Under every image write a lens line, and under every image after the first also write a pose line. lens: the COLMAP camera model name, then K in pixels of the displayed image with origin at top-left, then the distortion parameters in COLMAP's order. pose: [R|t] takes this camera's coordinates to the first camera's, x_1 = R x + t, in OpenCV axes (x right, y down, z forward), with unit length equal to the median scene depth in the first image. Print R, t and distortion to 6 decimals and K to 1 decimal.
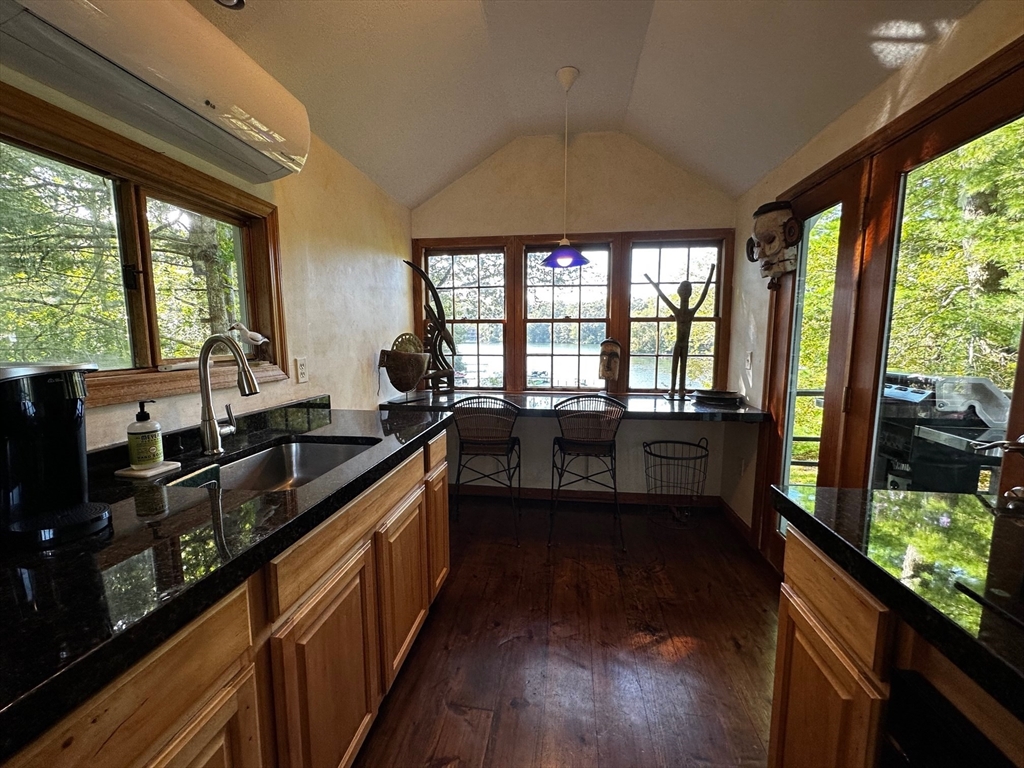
lens RADIAL K [[408.0, 0, 509.8], [0, 408.0, 384.0], [0, 0, 1]] dist [-0.007714, 0.000062]
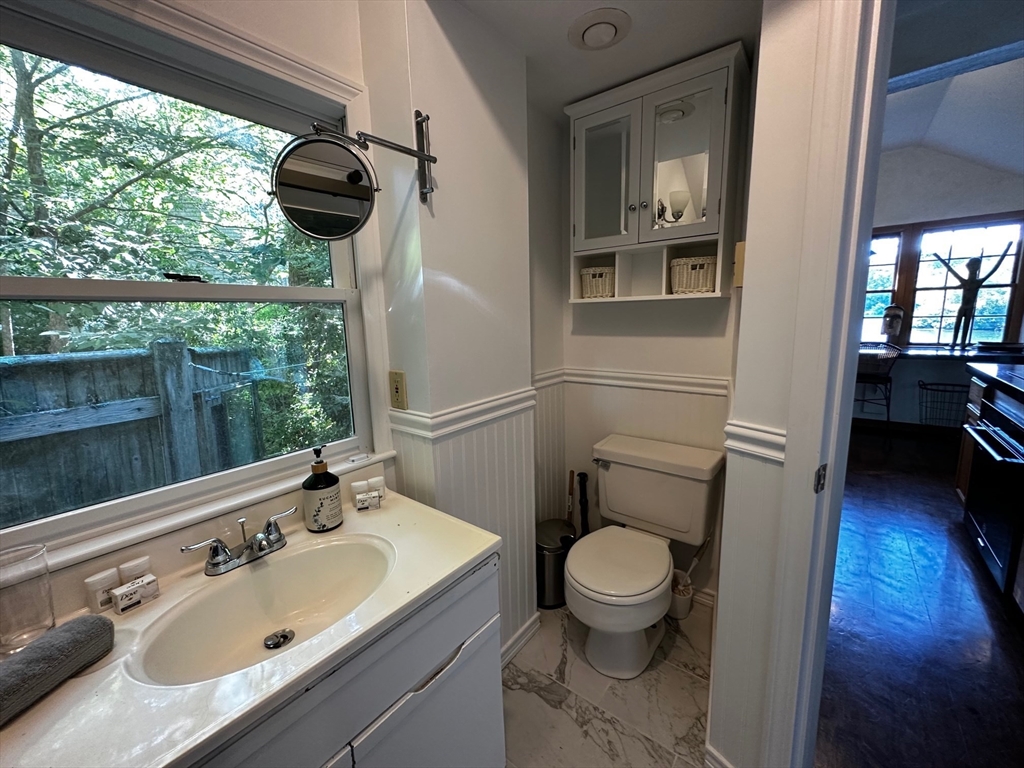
lens RADIAL K [[408.0, 0, 519.0], [0, 408.0, 385.4], [0, 0, 1]] dist [-0.007714, 0.000062]
pose [[0.884867, 0.059135, -0.462075, -0.214147], [-0.029152, 0.996995, 0.071768, 0.093976], [0.464930, -0.050034, 0.883932, -0.762731]]
